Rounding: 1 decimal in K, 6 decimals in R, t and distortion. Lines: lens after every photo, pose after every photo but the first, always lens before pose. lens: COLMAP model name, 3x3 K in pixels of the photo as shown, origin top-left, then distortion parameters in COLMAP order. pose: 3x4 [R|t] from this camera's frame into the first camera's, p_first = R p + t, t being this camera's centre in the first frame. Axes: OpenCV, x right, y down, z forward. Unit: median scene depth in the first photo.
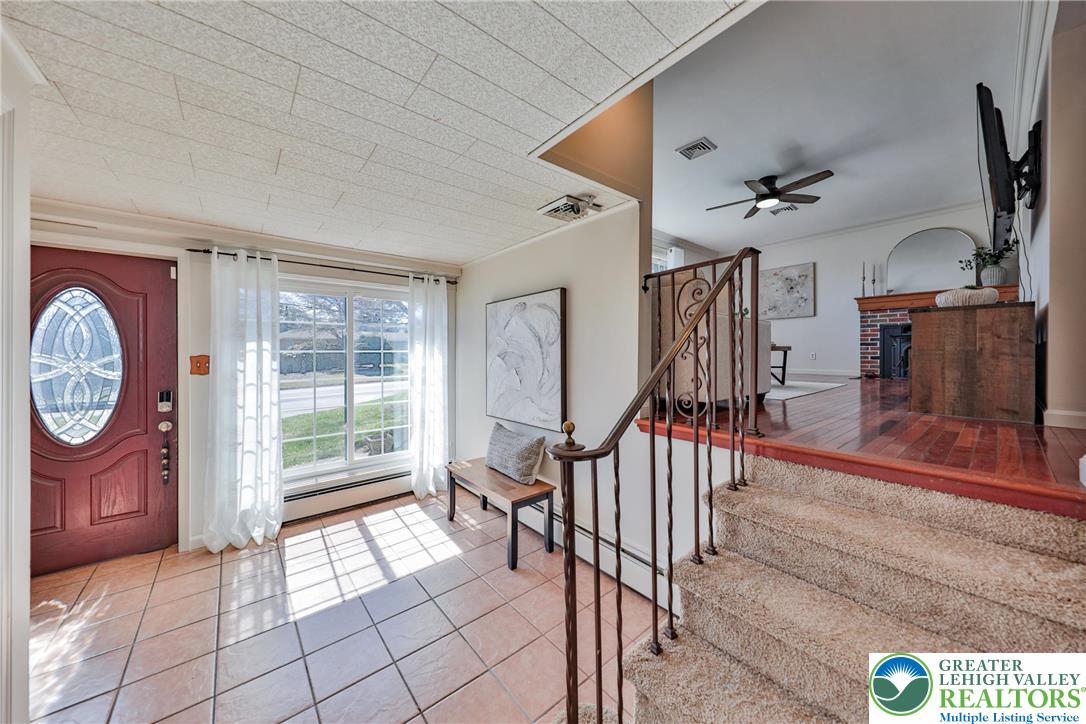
lens RADIAL K [[366.7, 0, 538.9], [0, 366.7, 354.1], [0, 0, 1]] dist [0.007775, -0.001604]
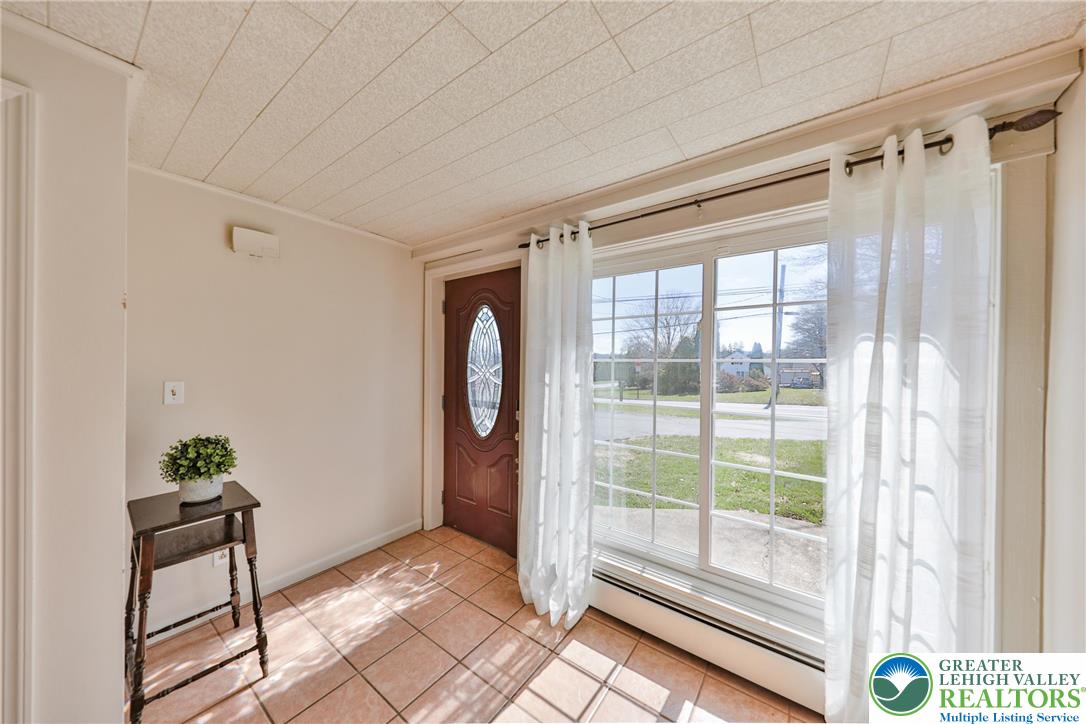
lens RADIAL K [[366.7, 0, 533.7], [0, 366.7, 356.8], [0, 0, 1]] dist [0.007775, -0.001604]
pose [[0.228197, -0.003667, -0.973608, -0.058858], [-0.005702, 0.999971, -0.005103, -0.008139], [0.973598, 0.006716, 0.228169, 0.819217]]
